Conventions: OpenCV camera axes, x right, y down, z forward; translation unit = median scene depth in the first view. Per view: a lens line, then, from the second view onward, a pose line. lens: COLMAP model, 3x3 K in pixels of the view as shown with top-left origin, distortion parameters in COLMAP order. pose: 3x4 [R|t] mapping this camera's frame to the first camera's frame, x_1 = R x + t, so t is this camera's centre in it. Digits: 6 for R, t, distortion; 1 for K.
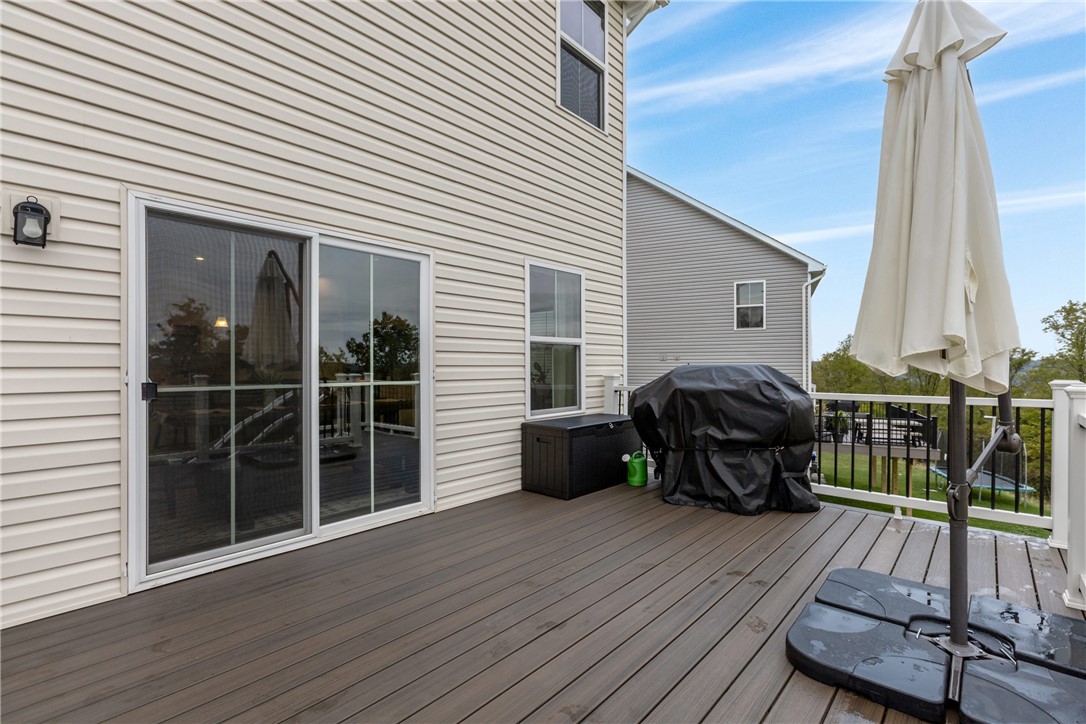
lens RADIAL K [[490.7, 0, 543.0], [0, 490.7, 362.0], [0, 0, 1]] dist [0.001686, 0.000398]
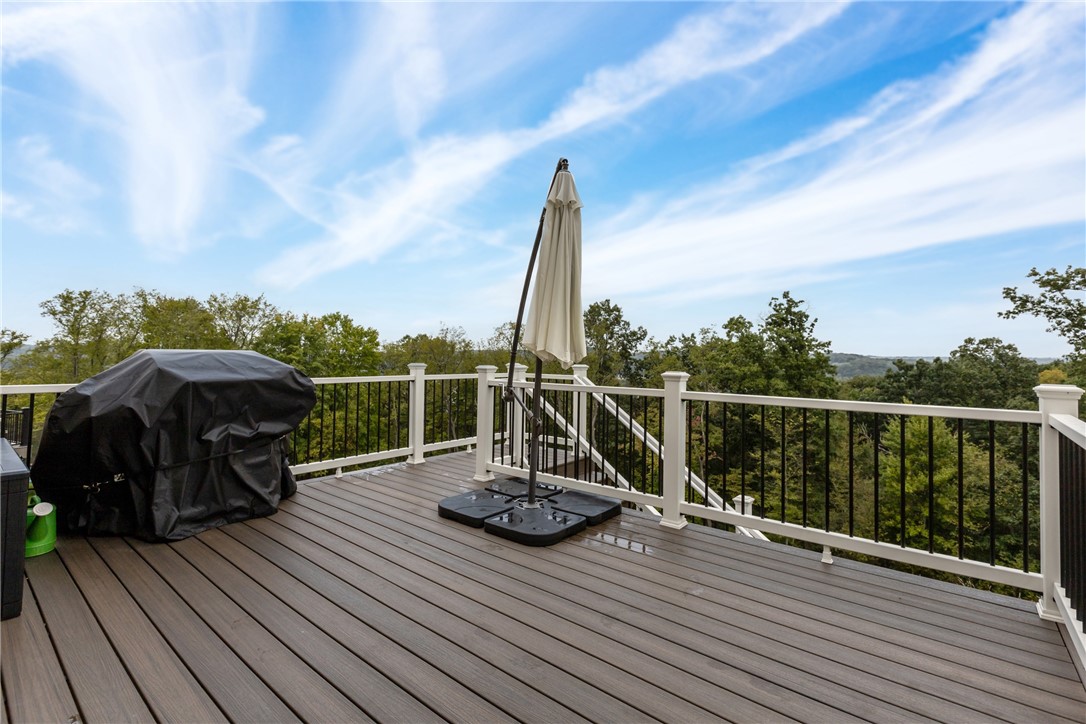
lens RADIAL K [[490.7, 0, 543.0], [0, 490.7, 362.0], [0, 0, 1]] dist [0.001686, 0.000398]
pose [[-0.055288, -0.010241, 0.998418, -0.383539], [-0.022035, 0.999716, 0.009034, 0.004610], [-0.998227, -0.021500, -0.055498, 0.396223]]
